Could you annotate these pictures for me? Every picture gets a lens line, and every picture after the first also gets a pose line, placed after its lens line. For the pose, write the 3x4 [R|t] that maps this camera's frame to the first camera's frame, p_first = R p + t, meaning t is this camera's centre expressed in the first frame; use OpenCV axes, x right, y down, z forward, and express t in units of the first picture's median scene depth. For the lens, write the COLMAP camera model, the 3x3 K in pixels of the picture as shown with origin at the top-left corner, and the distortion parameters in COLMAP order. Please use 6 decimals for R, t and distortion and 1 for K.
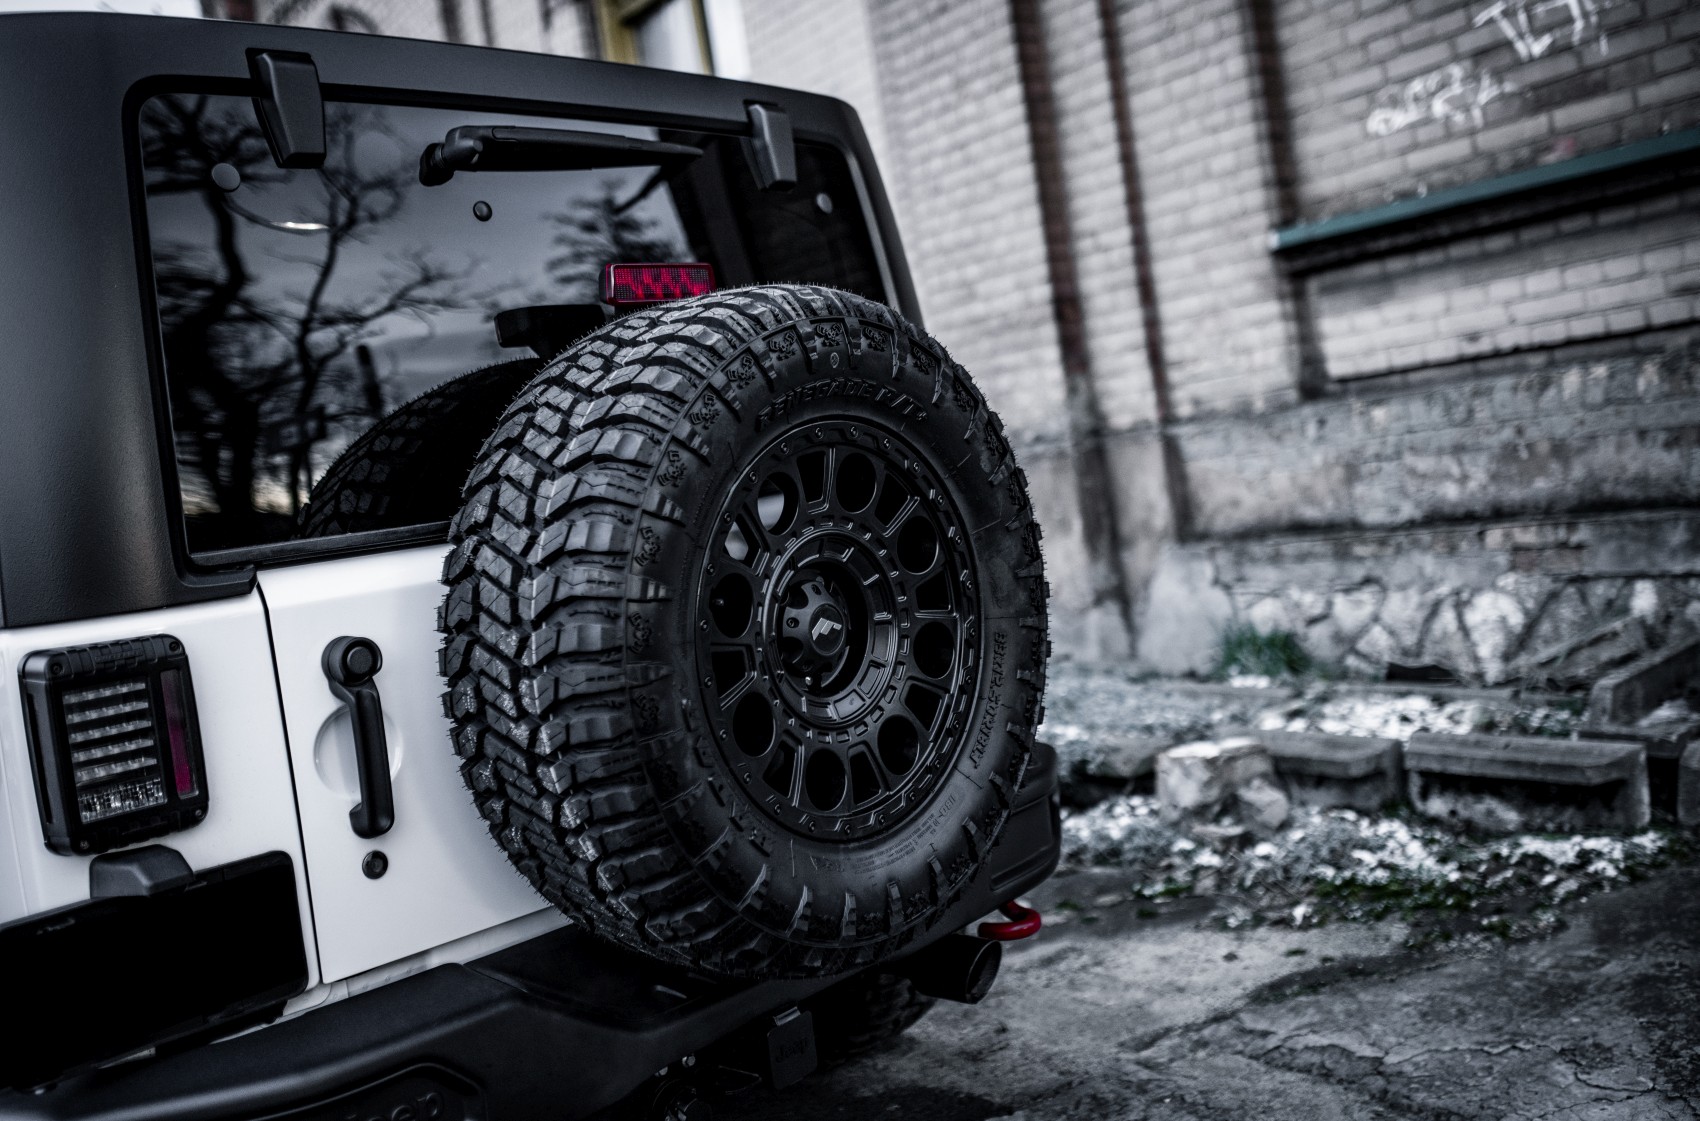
lens RADIAL K [[1603.2, 0, 850.0], [0, 1603.2, 560.5], [0, 0, 1]] dist [-0.045367, 0.012755]
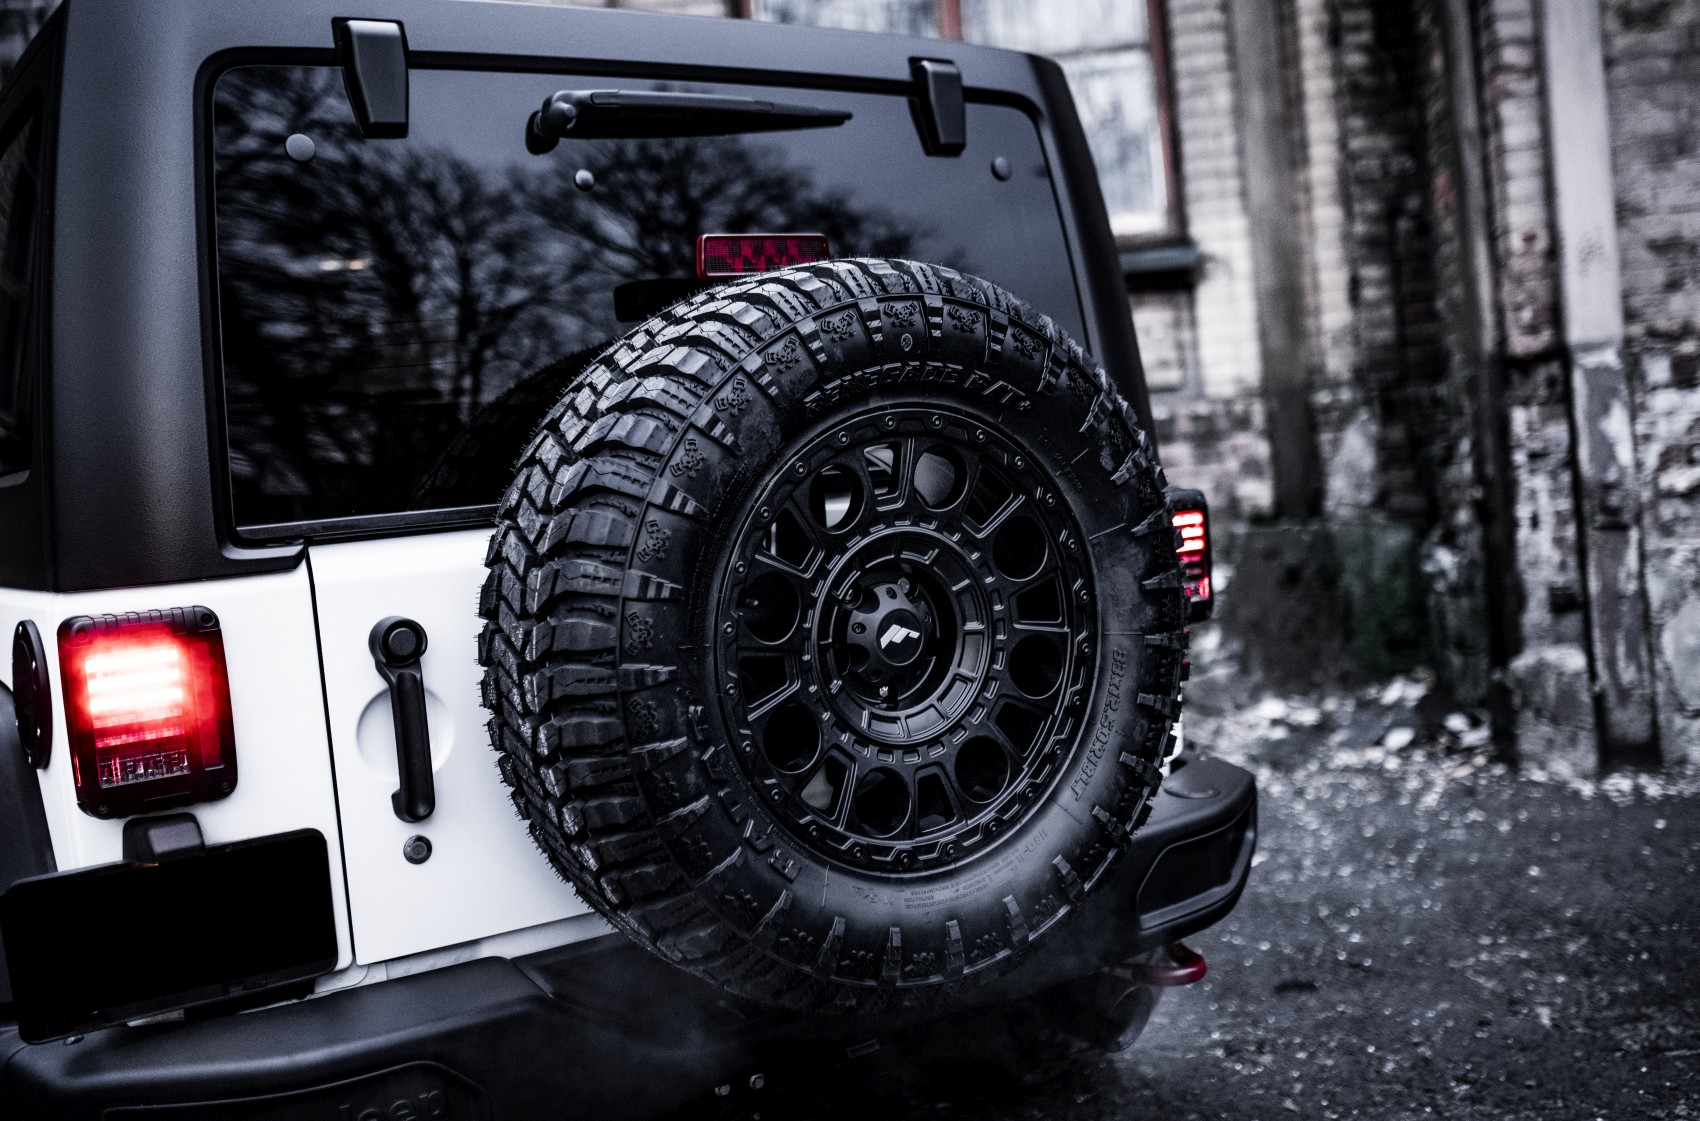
lens RADIAL K [[1603.2, 0, 850.0], [0, 1603.2, 560.5], [0, 0, 1]] dist [-0.045367, 0.012755]
pose [[0.965847, 0.050239, -0.254198, 0.209521], [-0.045427, 0.998661, 0.024769, -0.024652], [0.255102, -0.012376, 0.966835, 0.125008]]
